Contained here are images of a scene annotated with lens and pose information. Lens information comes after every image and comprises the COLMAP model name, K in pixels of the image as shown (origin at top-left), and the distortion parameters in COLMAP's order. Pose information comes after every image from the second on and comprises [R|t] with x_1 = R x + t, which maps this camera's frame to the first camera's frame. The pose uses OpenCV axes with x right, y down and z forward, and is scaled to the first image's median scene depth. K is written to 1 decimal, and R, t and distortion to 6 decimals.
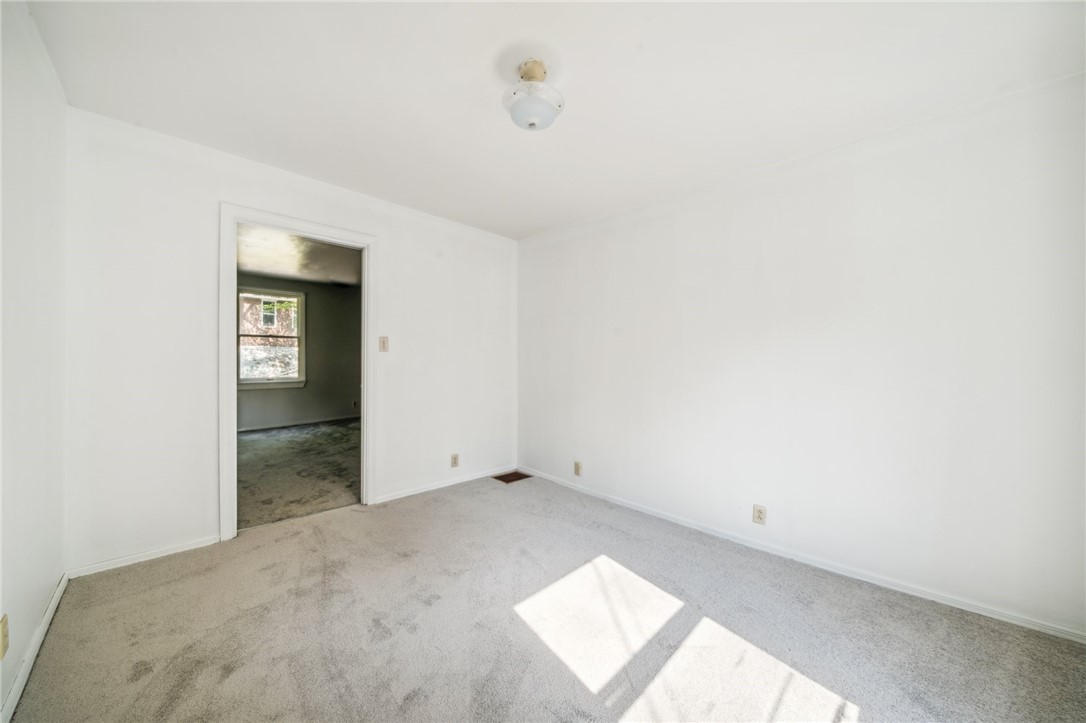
lens RADIAL K [[381.3, 0, 542.8], [0, 381.3, 363.9], [0, 0, 1]] dist [-0.005366, -0.000217]
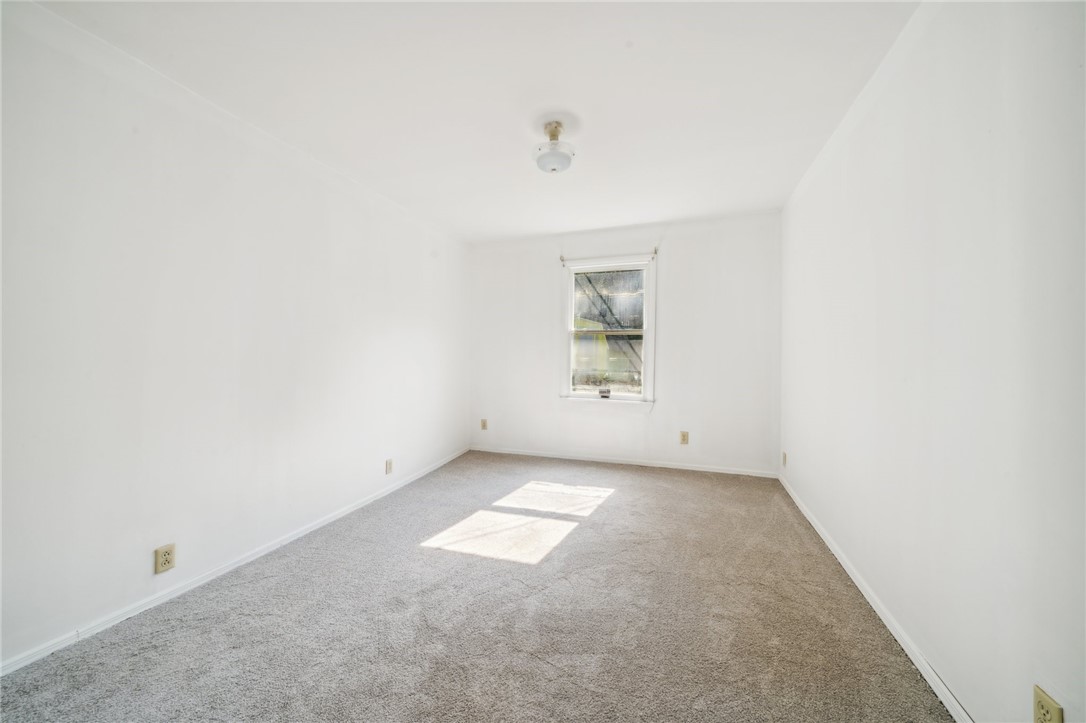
lens RADIAL K [[381.3, 0, 542.8], [0, 381.3, 363.9], [0, 0, 1]] dist [-0.005366, -0.000217]
pose [[-0.461703, -0.031506, 0.886475, -1.044651], [-0.008321, 0.999479, 0.031188, 0.002920], [-0.886995, 0.007024, -0.461725, 1.457063]]
